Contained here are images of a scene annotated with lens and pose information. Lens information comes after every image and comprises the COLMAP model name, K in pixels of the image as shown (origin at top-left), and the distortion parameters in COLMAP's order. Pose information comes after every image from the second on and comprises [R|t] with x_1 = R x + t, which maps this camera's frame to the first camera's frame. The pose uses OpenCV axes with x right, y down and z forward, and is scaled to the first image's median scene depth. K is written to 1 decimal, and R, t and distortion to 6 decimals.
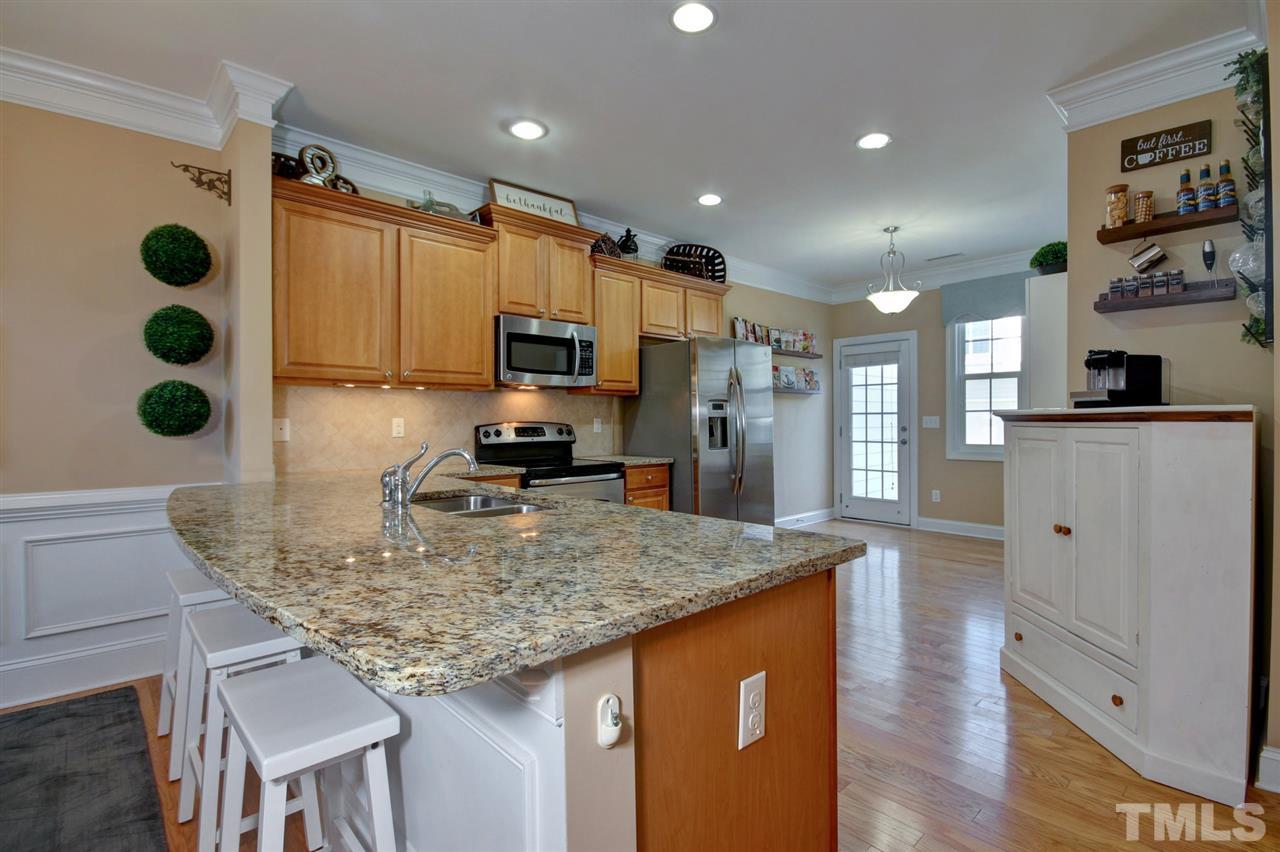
lens RADIAL K [[596.3, 0, 646.7], [0, 596.3, 422.8], [0, 0, 1]] dist [-0.008813, -0.002548]
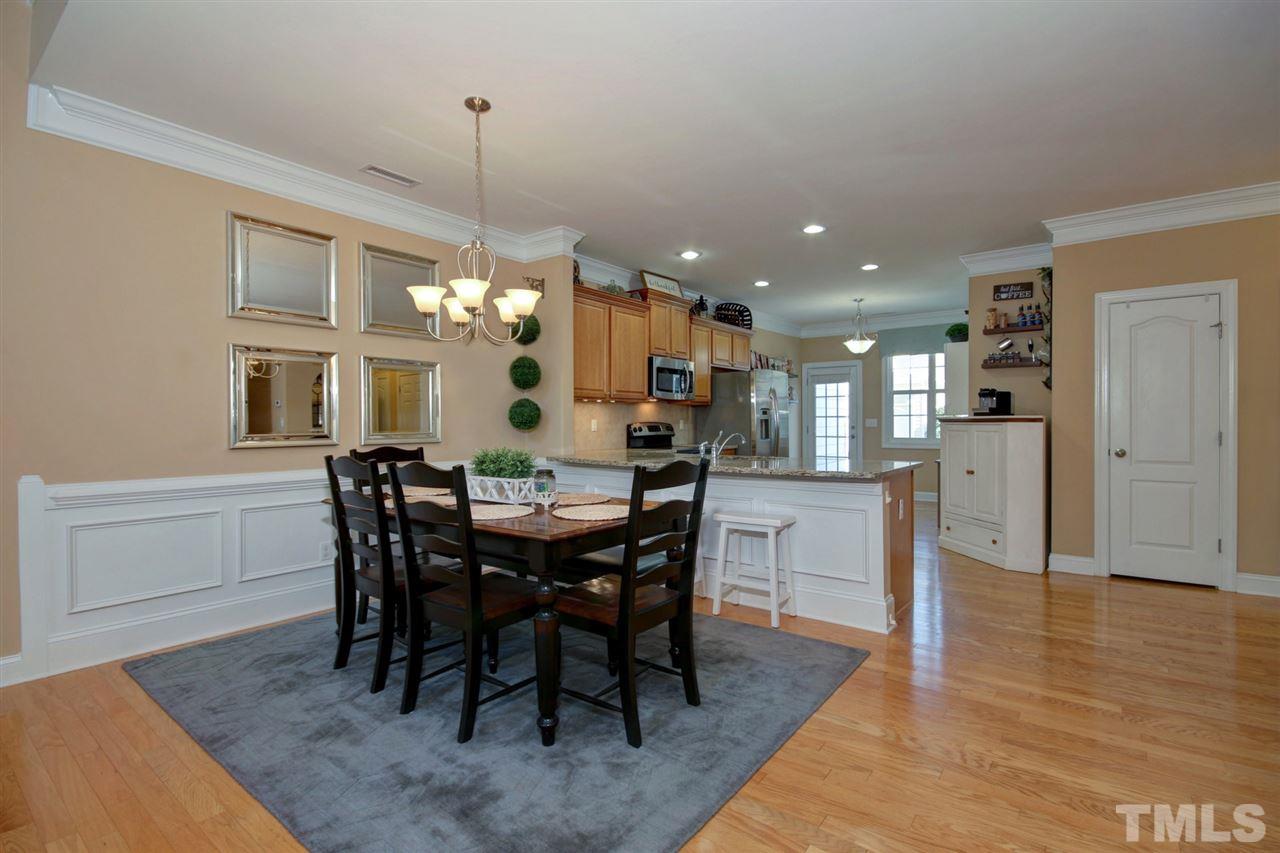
lens RADIAL K [[596.3, 0, 652.1], [0, 596.3, 425.7], [0, 0, 1]] dist [-0.008813, -0.002548]
pose [[0.984624, -0.000026, 0.174688, -0.408434], [-0.000521, 0.999995, 0.003083, 0.002325], [-0.174687, -0.003127, 0.984619, -0.464441]]
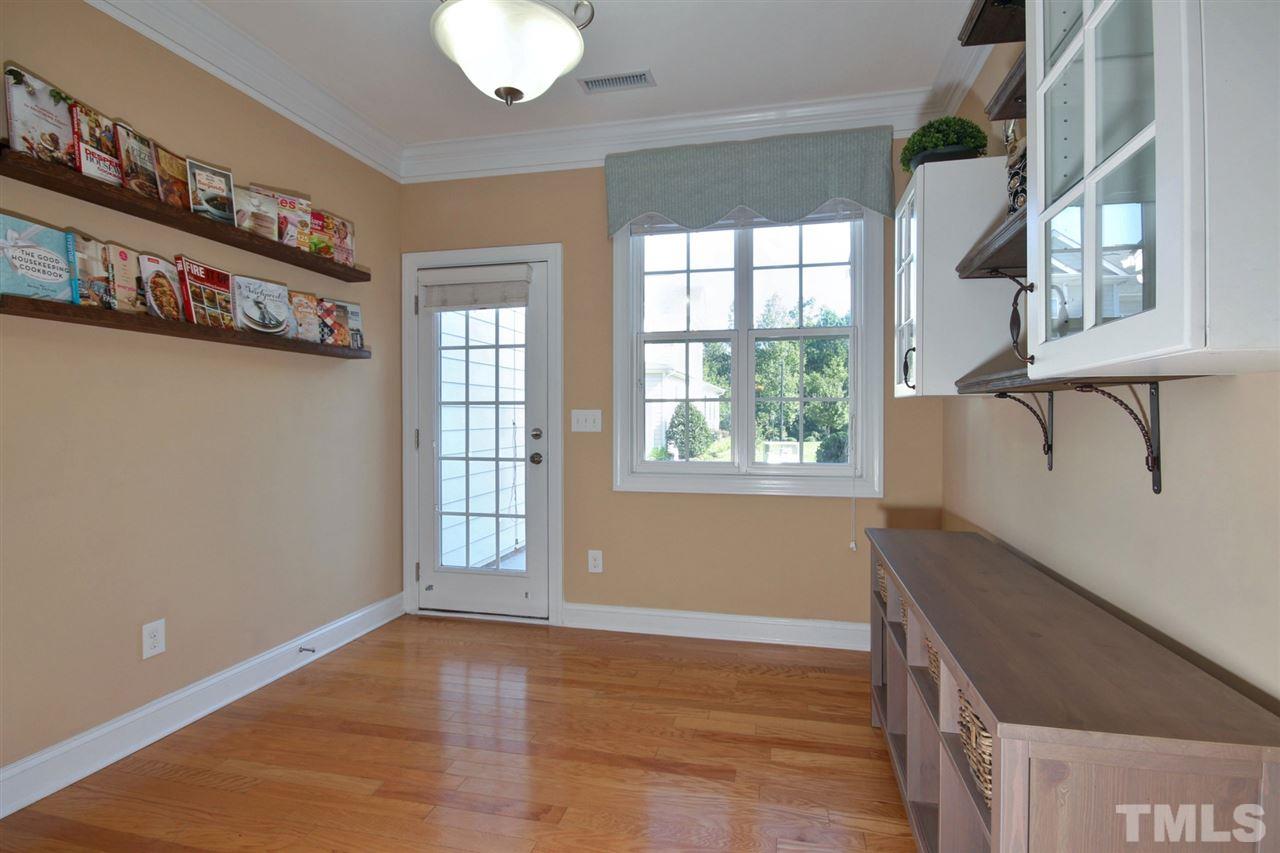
lens RADIAL K [[596.3, 0, 672.1], [0, 596.3, 414.4], [0, 0, 1]] dist [-0.008813, -0.002548]
pose [[0.804268, 0.003577, 0.594256, 0.292162], [-0.000320, 0.999984, -0.005585, -0.004774], [-0.594267, 0.004302, 0.804256, 0.686575]]
